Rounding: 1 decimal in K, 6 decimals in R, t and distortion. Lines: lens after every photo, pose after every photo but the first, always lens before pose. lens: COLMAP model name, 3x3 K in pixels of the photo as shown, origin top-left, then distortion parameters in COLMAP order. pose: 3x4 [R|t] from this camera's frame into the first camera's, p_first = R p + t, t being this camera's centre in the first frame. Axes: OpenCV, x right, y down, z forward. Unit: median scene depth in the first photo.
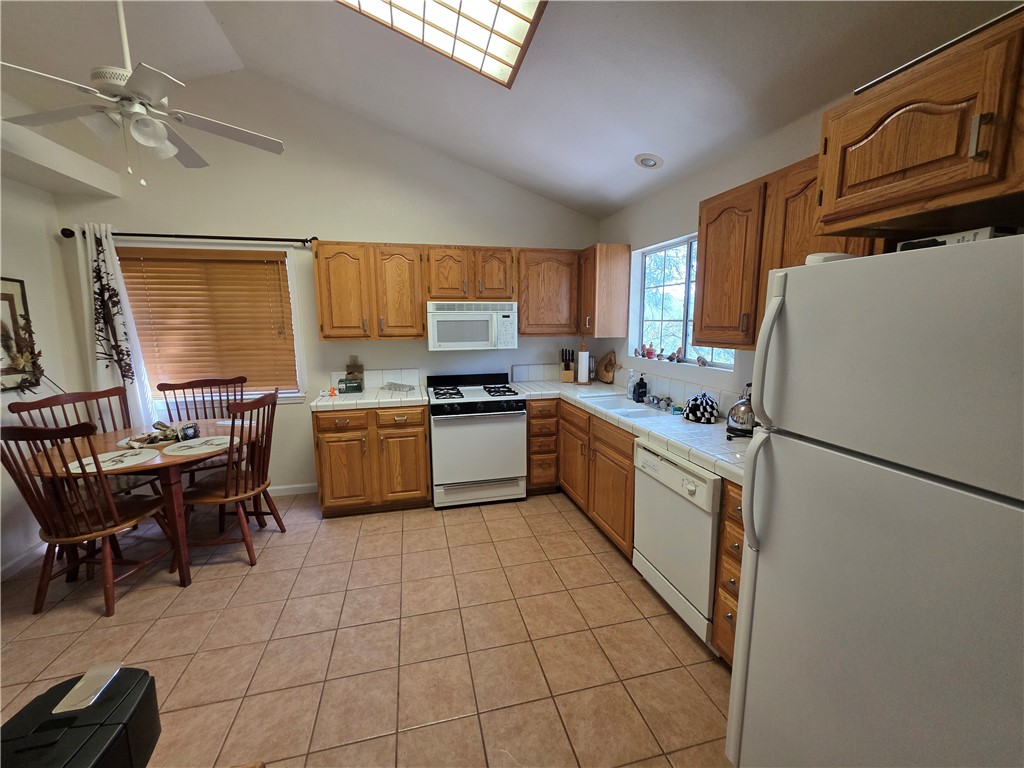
lens RADIAL K [[412.8, 0, 512.3], [0, 412.8, 383.1], [0, 0, 1]] dist [0.001448, -0.000173]
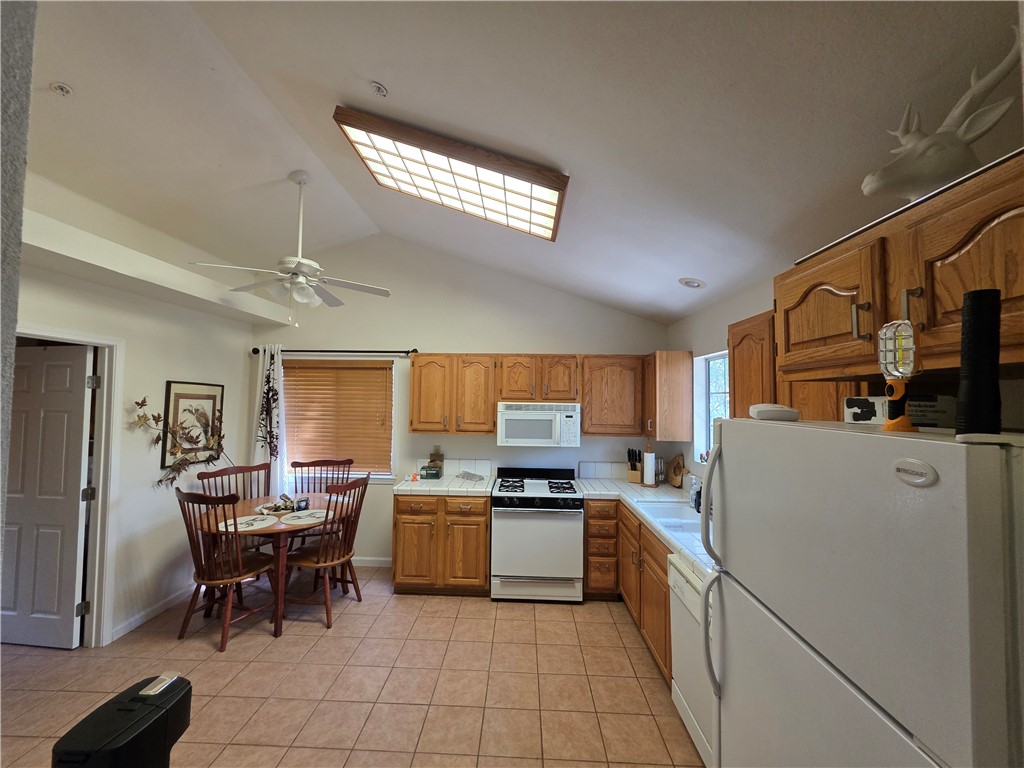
lens RADIAL K [[412.8, 0, 508.6], [0, 412.8, 382.2], [0, 0, 1]] dist [0.001448, -0.000173]
pose [[0.961471, 0.009473, -0.274742, 0.152675], [-0.062516, 0.980755, -0.184962, -0.048823], [0.267703, 0.195011, 0.943560, -0.087683]]
